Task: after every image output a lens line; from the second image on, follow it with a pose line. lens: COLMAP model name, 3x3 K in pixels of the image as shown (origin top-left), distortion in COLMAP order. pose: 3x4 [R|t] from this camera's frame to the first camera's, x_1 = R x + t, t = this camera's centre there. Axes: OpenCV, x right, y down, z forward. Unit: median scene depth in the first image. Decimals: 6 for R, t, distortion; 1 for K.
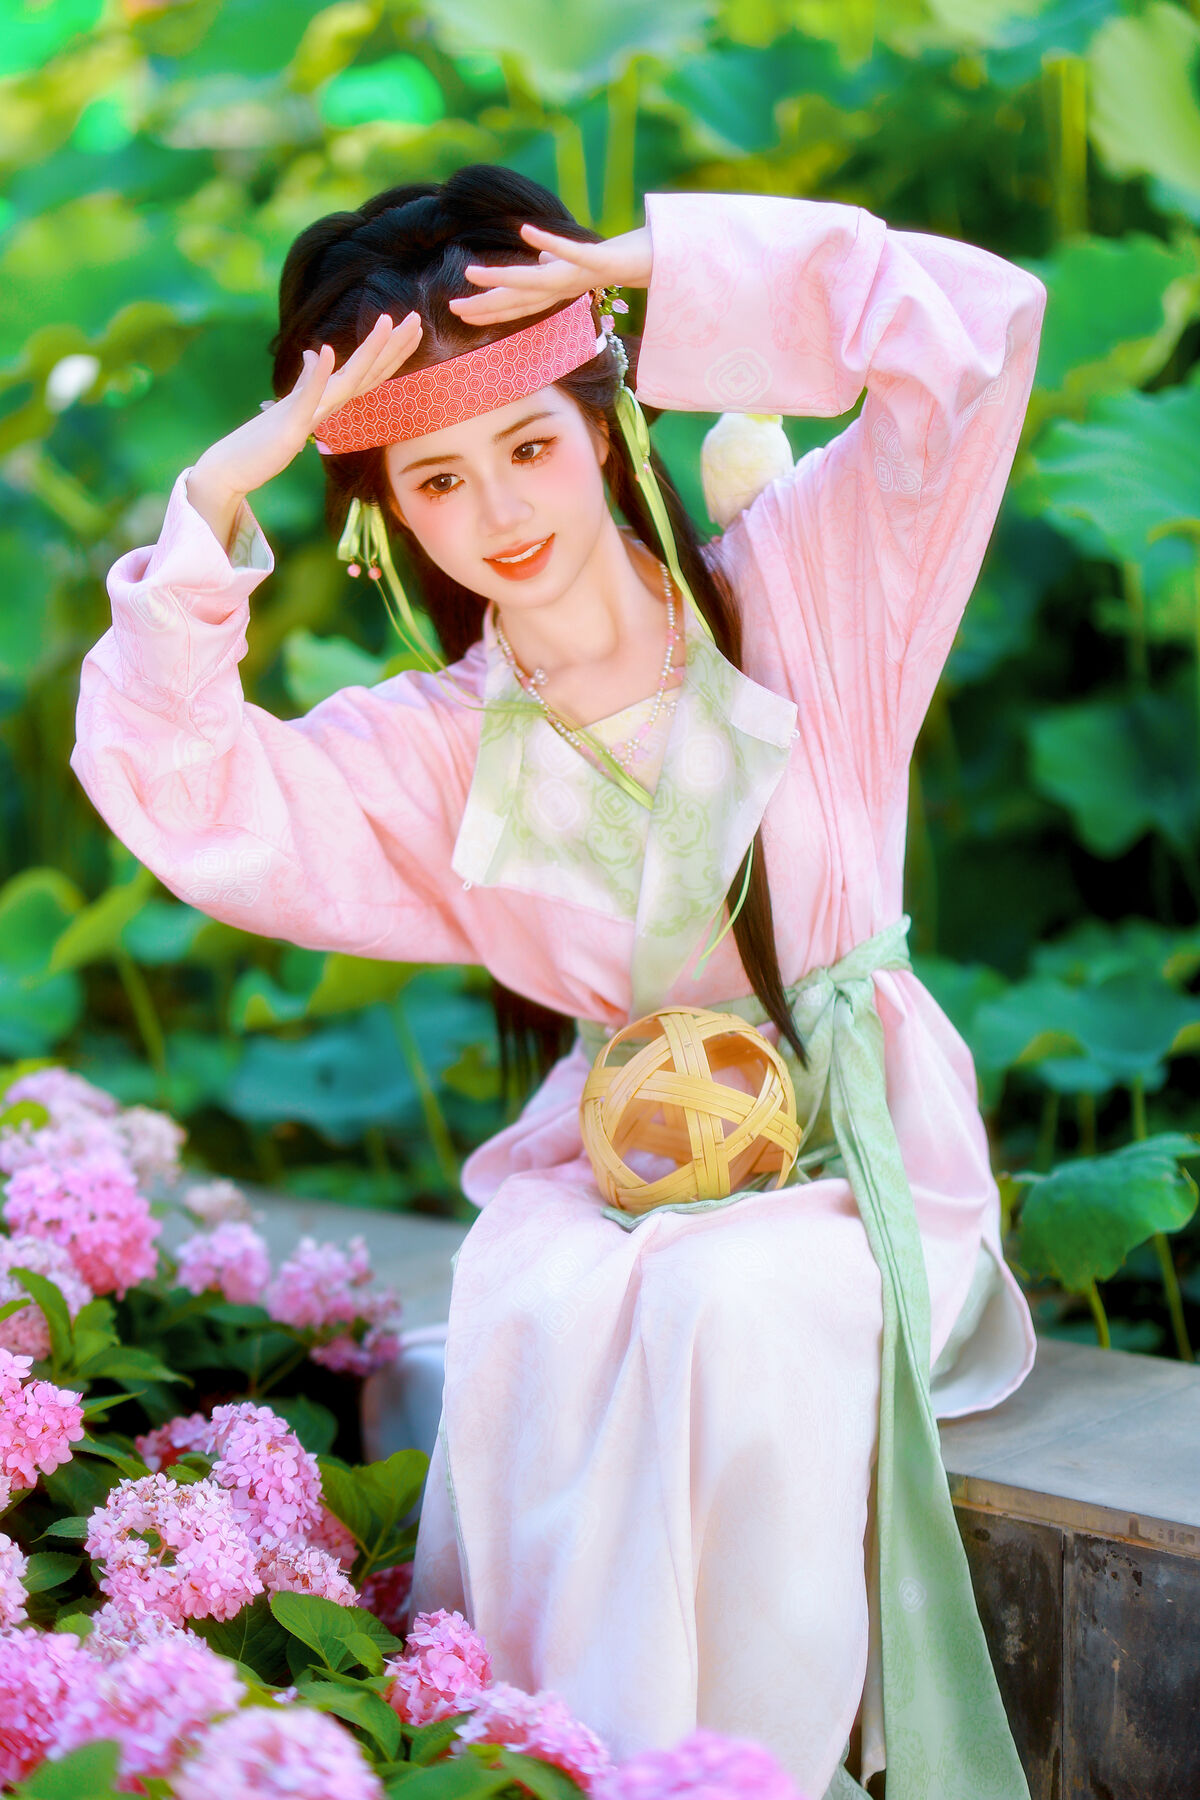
lens RADIAL K [[4487.0, 0, 568.1], [0, 4487.0, 869.5], [0, 0, 1]] dist [-0.022961, 0.000000]
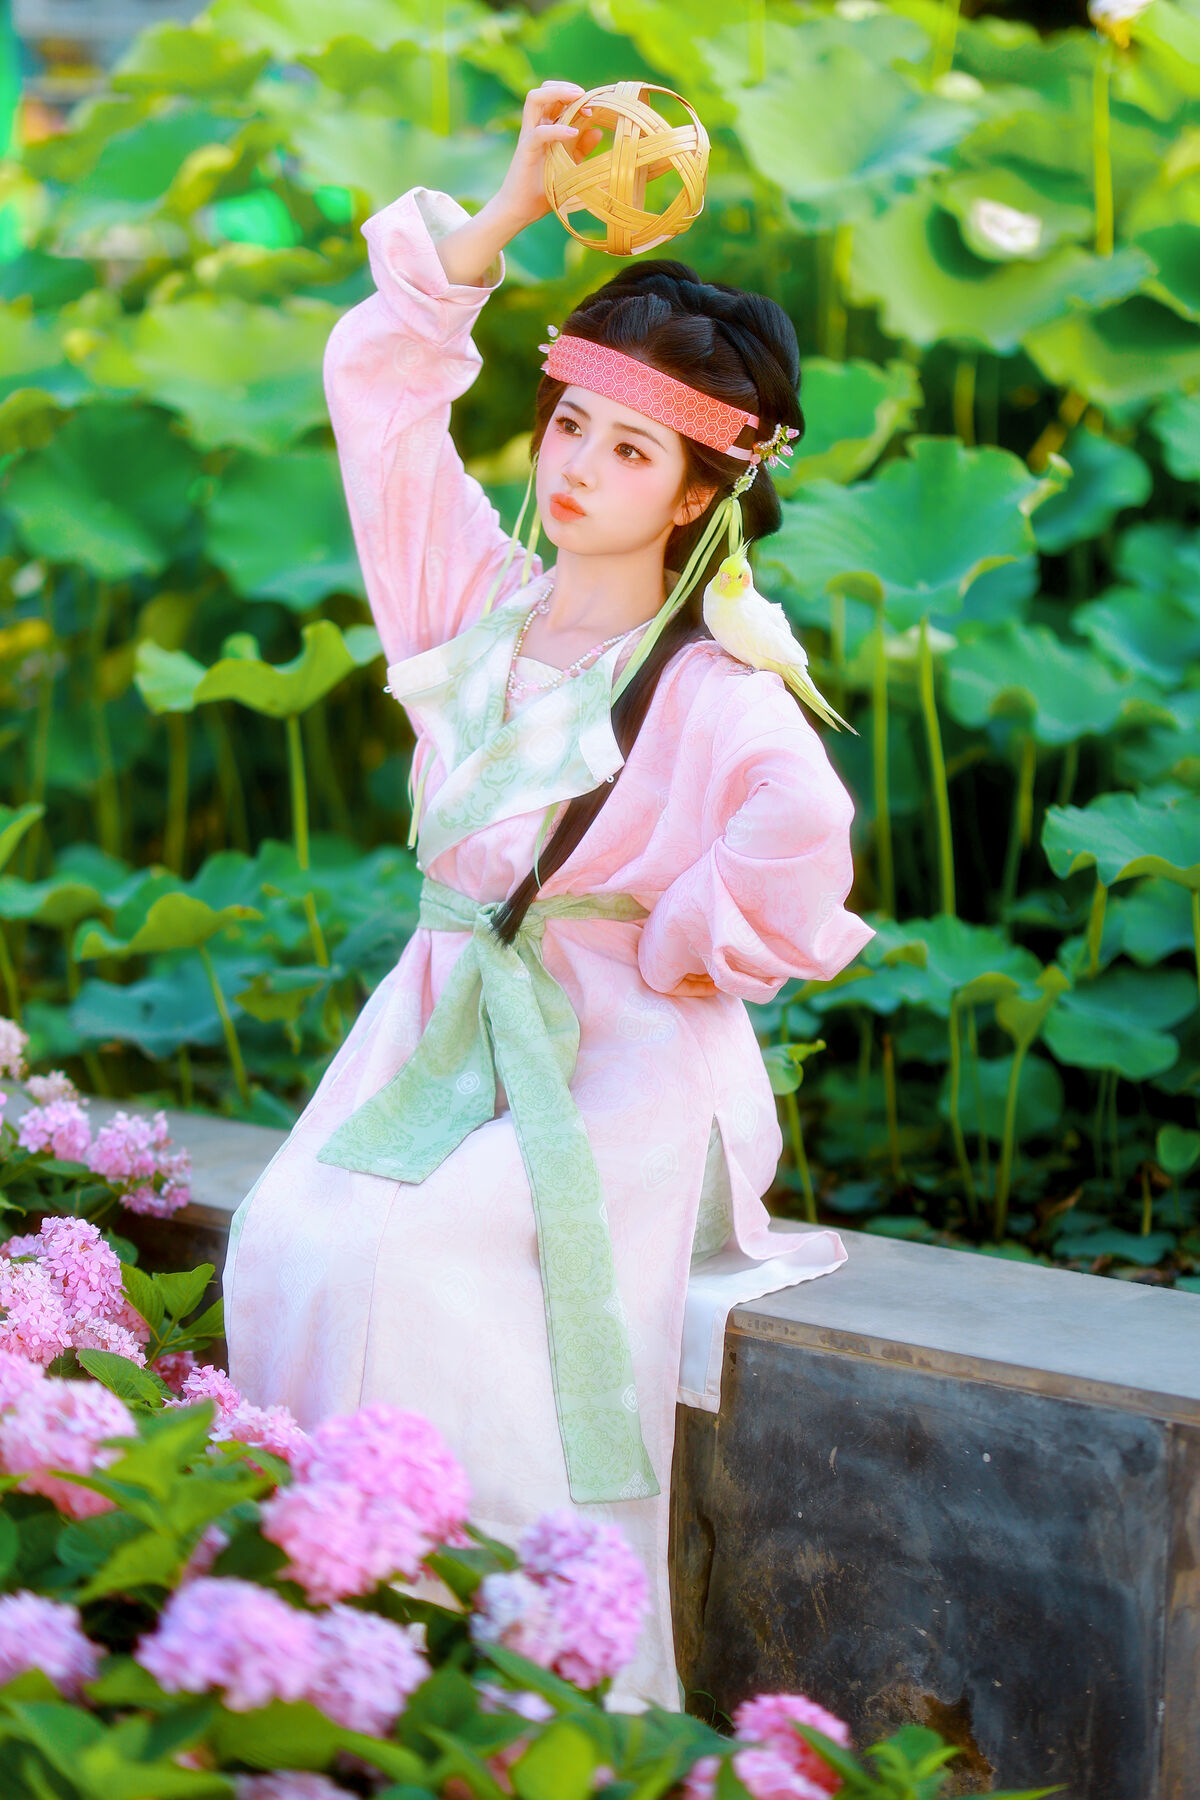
lens RADIAL K [[4487.0, 0, 639.4], [0, 4487.0, 927.3], [0, 0, 1]] dist [-0.022961, 0.000000]
pose [[0.998724, 0.030691, 0.040116, 0.041664], [-0.030061, 0.999417, -0.016215, 0.052248], [-0.040590, 0.014988, 0.999063, -0.326841]]
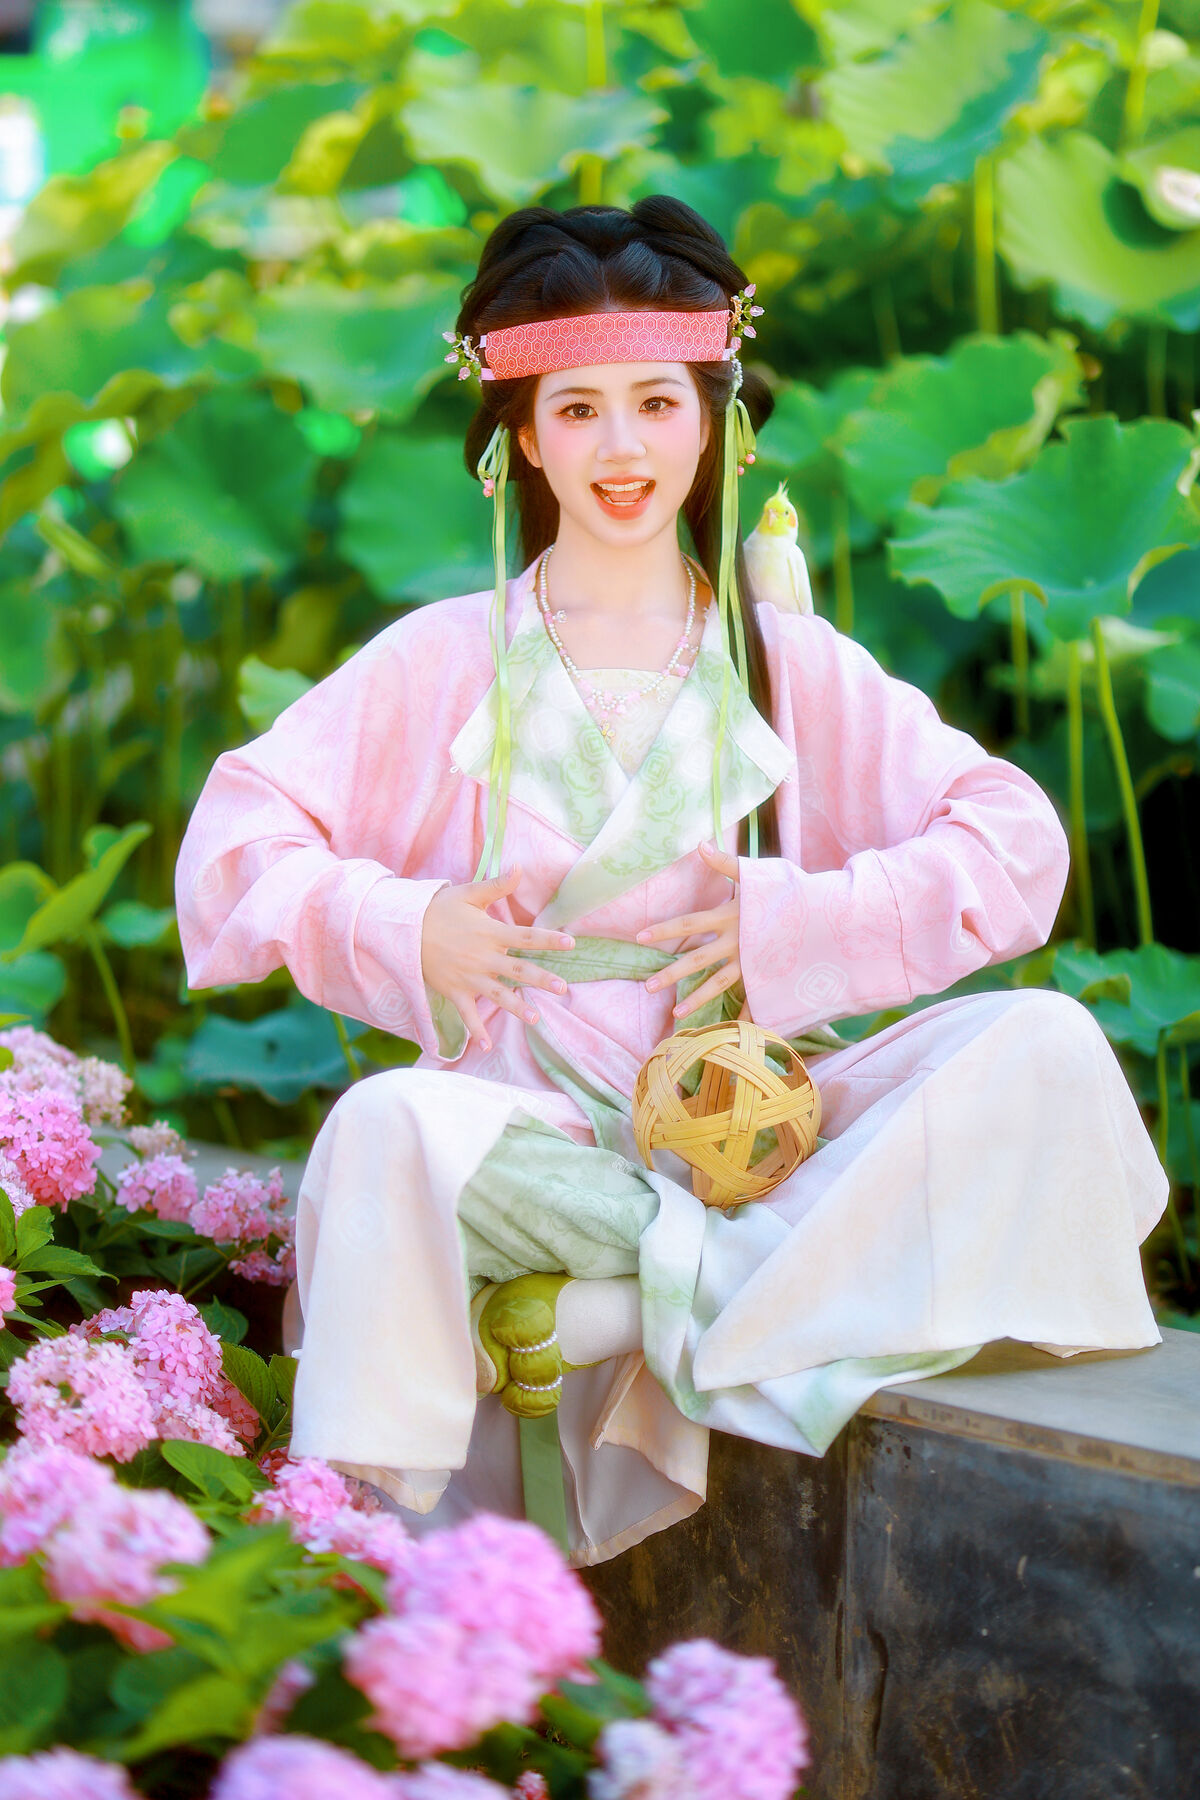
lens RADIAL K [[4487.0, 0, 585.8], [0, 4487.0, 903.7], [0, 0, 1]] dist [-0.022961, 0.000000]
pose [[0.999393, 0.027378, -0.021529, 0.063868], [-0.027857, 0.999364, -0.022260, 0.043114], [0.020906, 0.022846, 0.999520, -0.170939]]
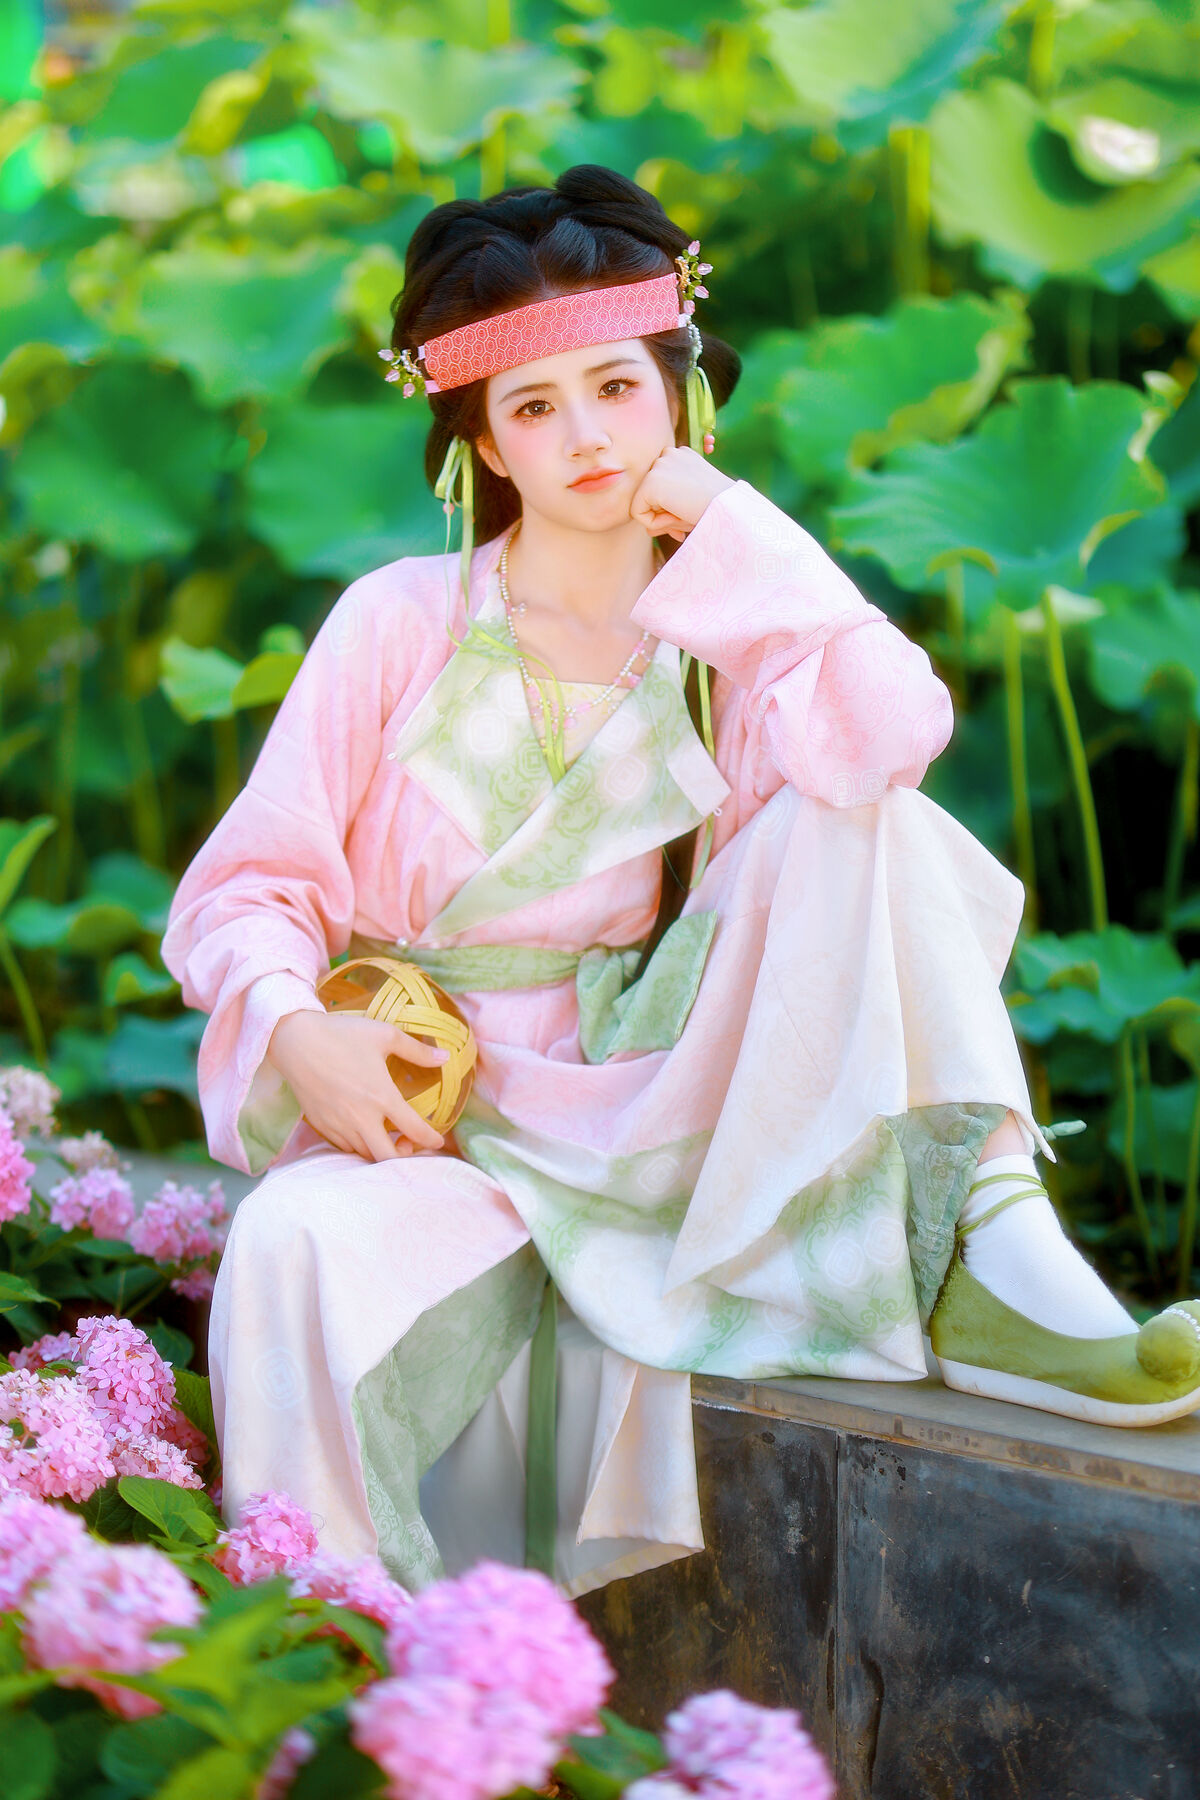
lens RADIAL K [[4487.0, 0, 605.2], [0, 4487.0, 915.8], [0, 0, 1]] dist [-0.022961, 0.000000]
pose [[0.999646, 0.010758, 0.024314, 0.024208], [-0.010508, 0.999891, -0.010361, 0.031328], [-0.024423, 0.010102, 0.999651, -0.115038]]
